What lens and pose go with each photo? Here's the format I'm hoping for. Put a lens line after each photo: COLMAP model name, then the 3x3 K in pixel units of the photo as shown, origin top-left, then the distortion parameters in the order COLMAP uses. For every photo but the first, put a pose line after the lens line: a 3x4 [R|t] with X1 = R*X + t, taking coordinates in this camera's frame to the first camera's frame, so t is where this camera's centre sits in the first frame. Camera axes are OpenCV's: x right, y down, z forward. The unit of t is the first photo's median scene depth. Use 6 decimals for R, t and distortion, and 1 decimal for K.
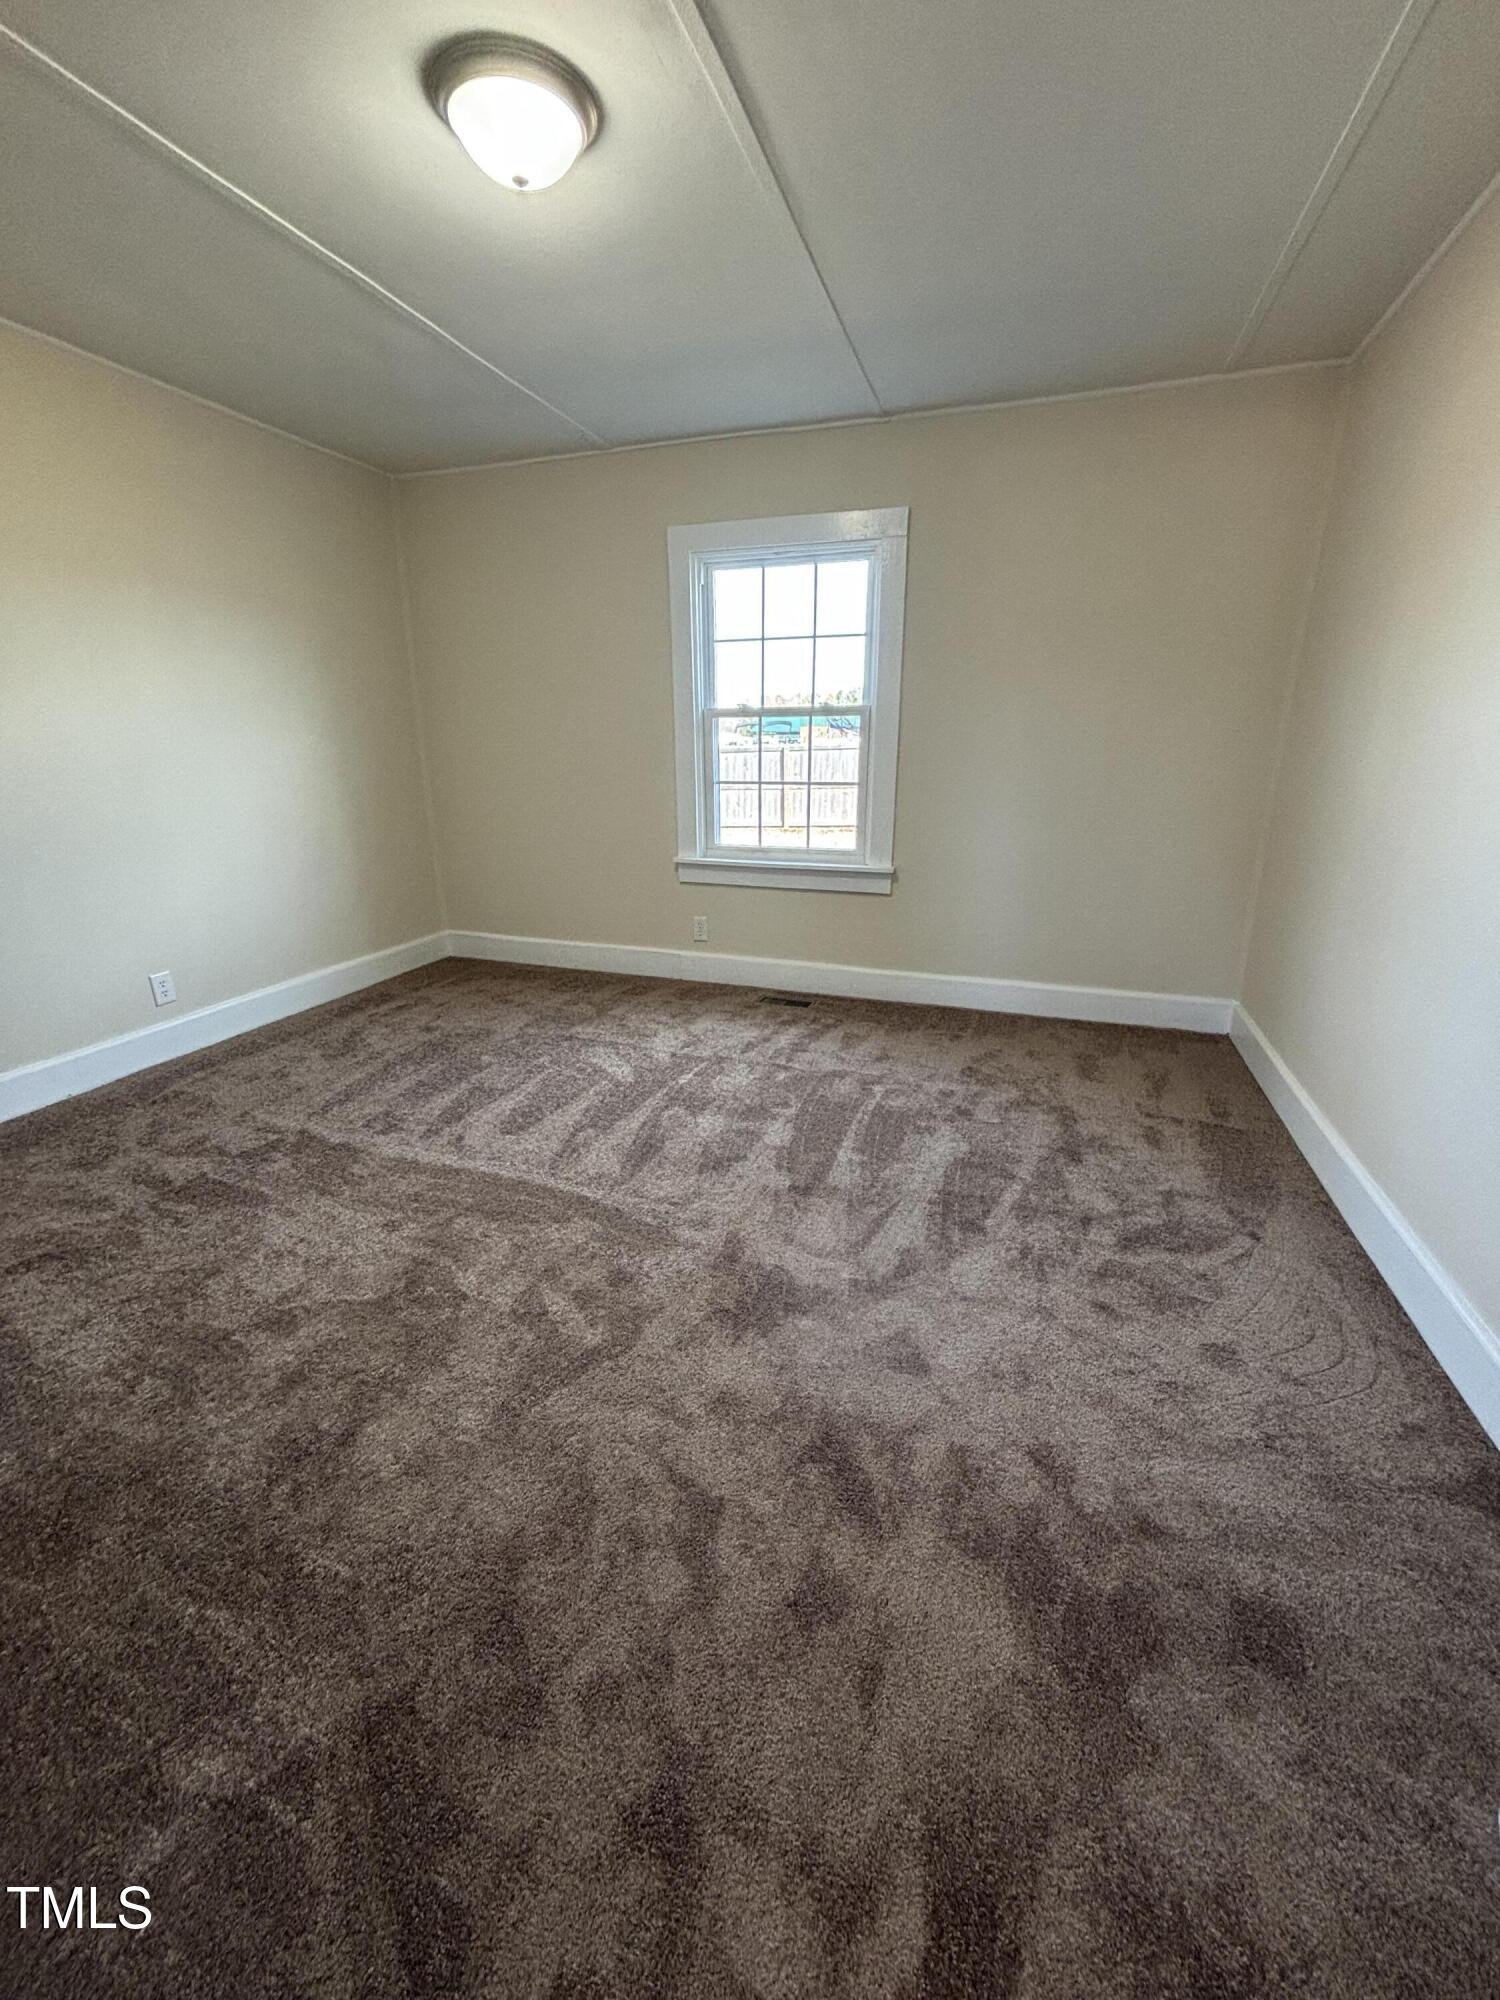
lens RADIAL K [[810.9, 0, 744.1], [0, 810.9, 1012.9], [0, 0, 1]] dist [0.001793, -0.000766]
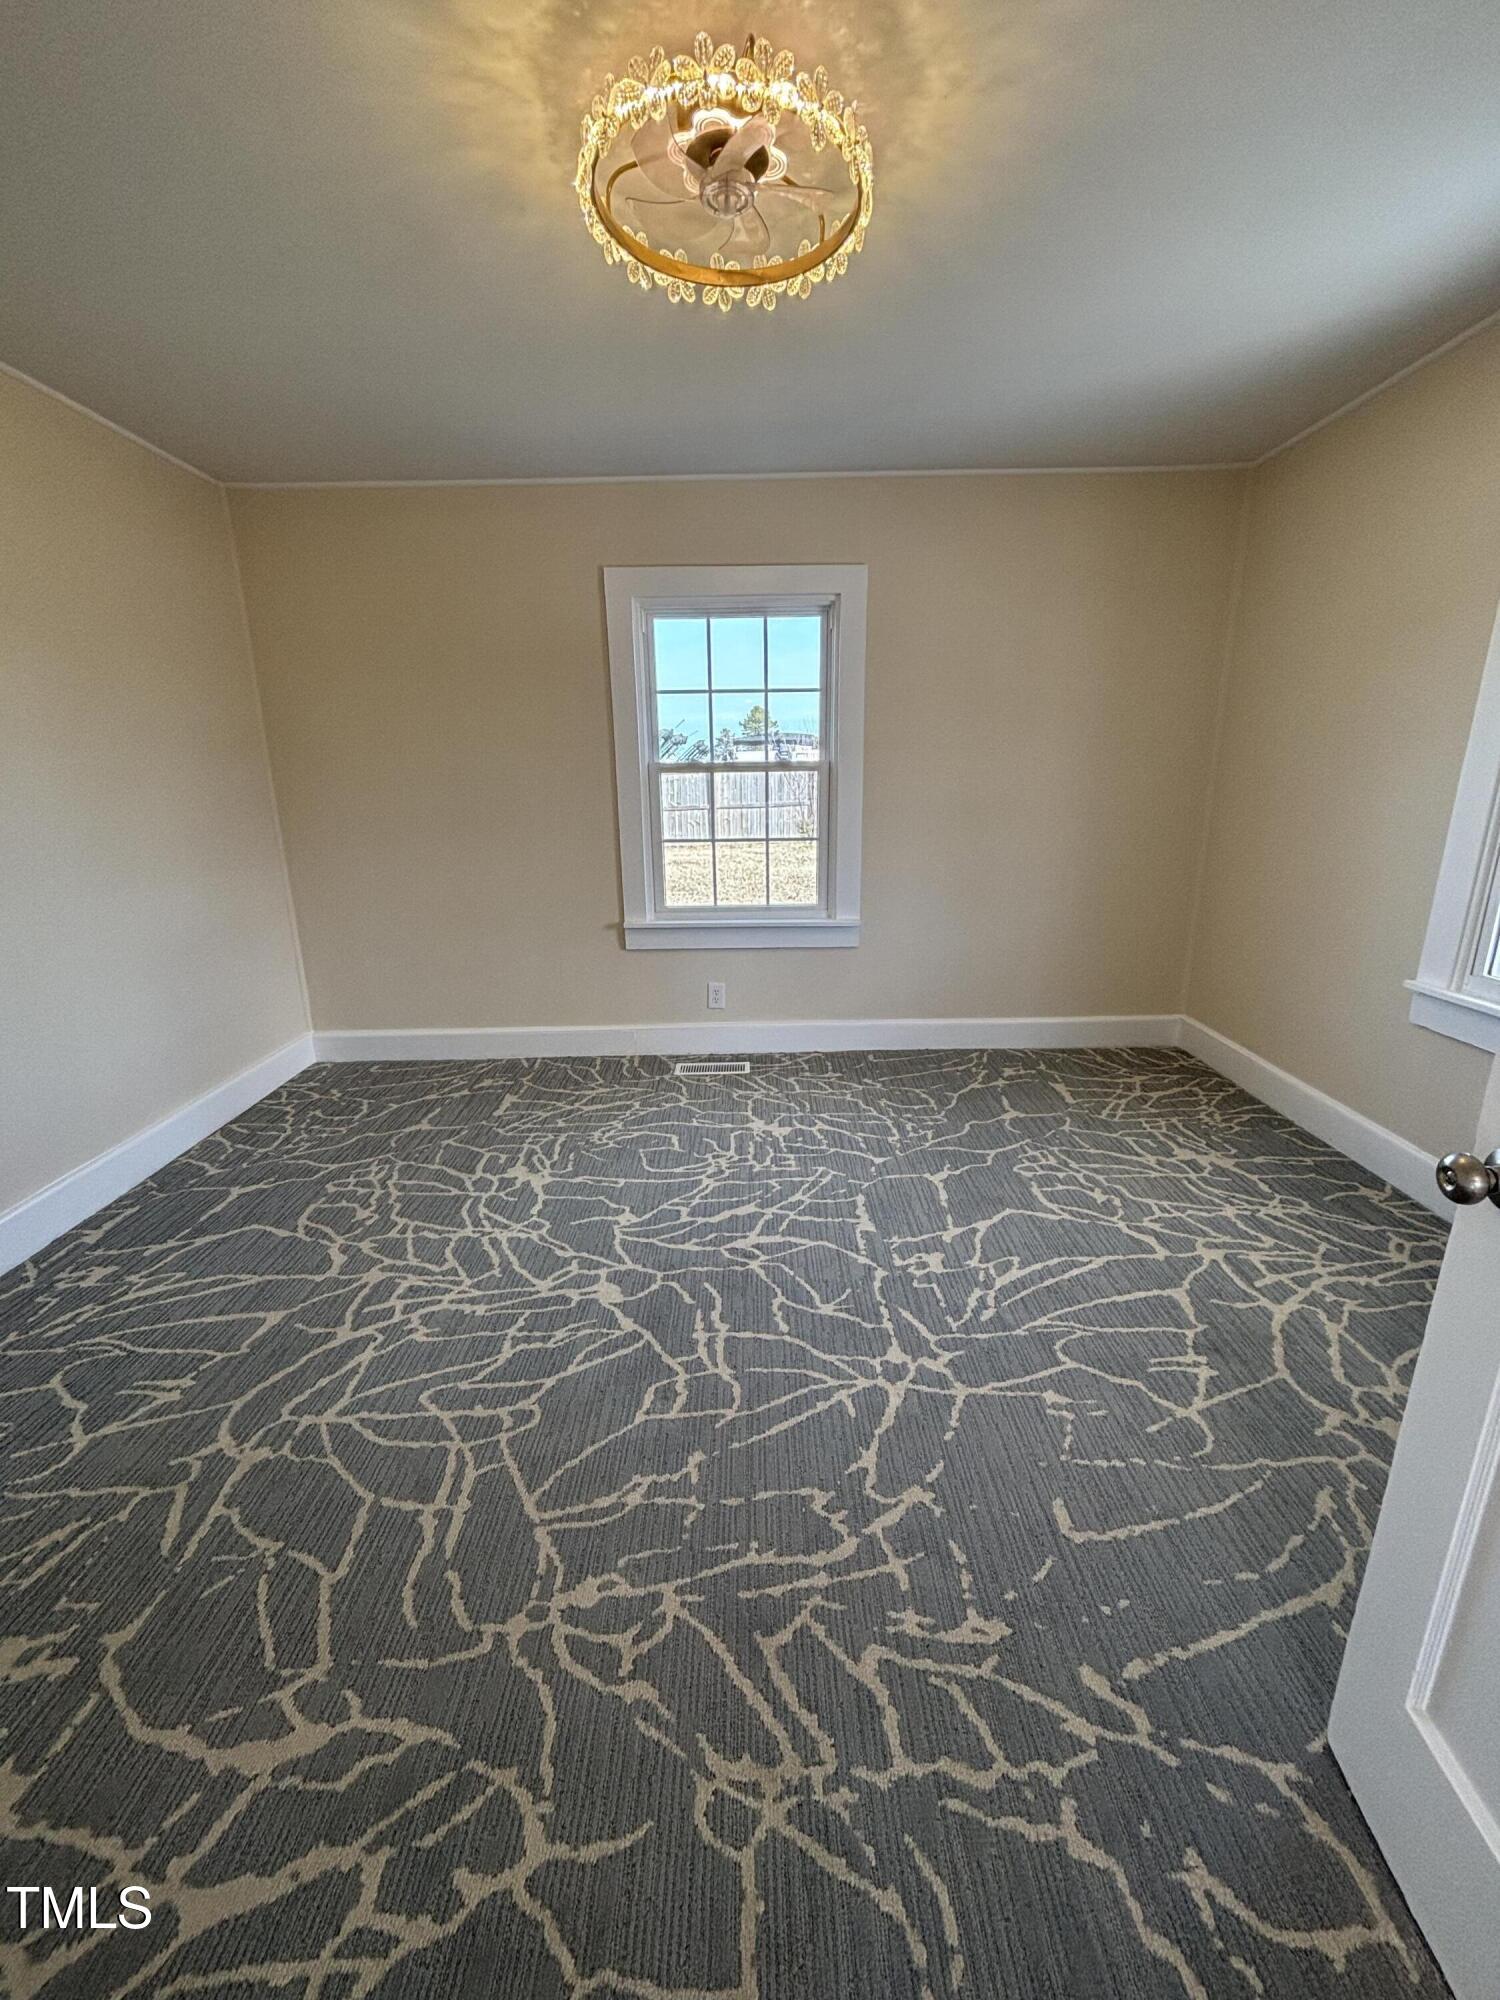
lens RADIAL K [[810.9, 0, 709.9], [0, 810.9, 1053.4], [0, 0, 1]] dist [0.001793, -0.000766]
pose [[0.946784, -0.110630, 0.302261, -0.307862], [0.116647, 0.993172, -0.001869, -0.032426], [-0.299990, 0.037028, 0.953223, 0.098530]]
